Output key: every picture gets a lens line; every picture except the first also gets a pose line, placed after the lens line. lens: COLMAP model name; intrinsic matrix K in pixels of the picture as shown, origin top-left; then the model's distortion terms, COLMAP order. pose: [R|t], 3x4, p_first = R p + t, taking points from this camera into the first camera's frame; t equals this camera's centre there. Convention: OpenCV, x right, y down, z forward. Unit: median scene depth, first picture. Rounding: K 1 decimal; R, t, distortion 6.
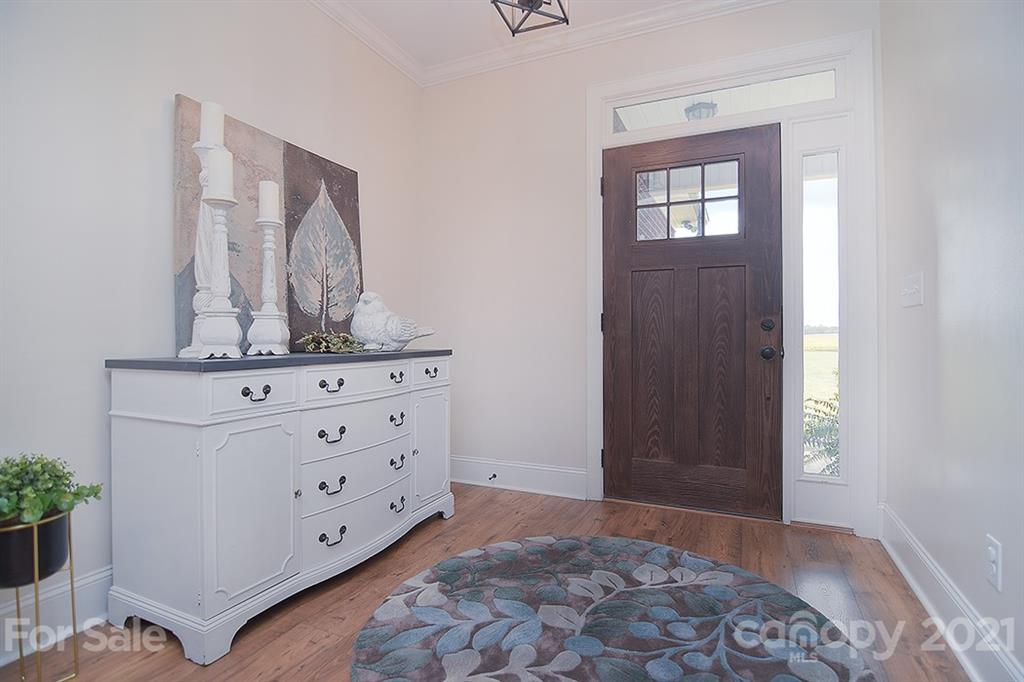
lens RADIAL K [[504.5, 0, 508.3], [0, 504.5, 339.8], [0, 0, 1]] dist [-0.015007, -0.000303]
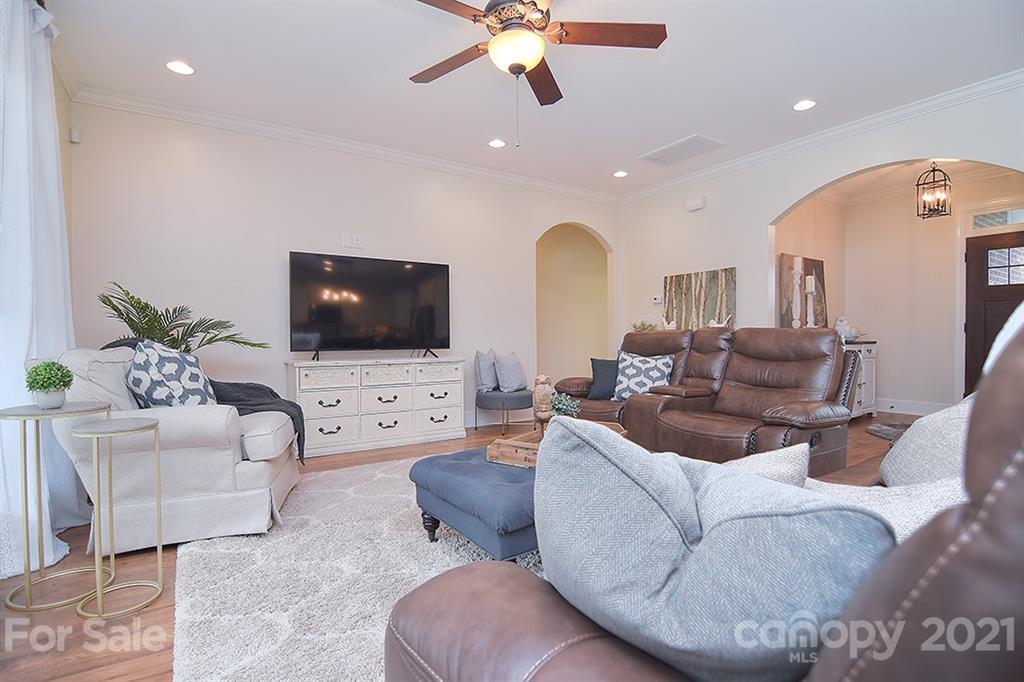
lens RADIAL K [[500.6, 0, 506.9], [0, 500.6, 338.7], [0, 0, 1]] dist [-0.013821, -0.004108]
pose [[0.870482, -0.004384, -0.492182, -0.438972], [0.001726, 0.999981, -0.005855, 0.020120], [0.492198, 0.004247, 0.870473, -1.603225]]
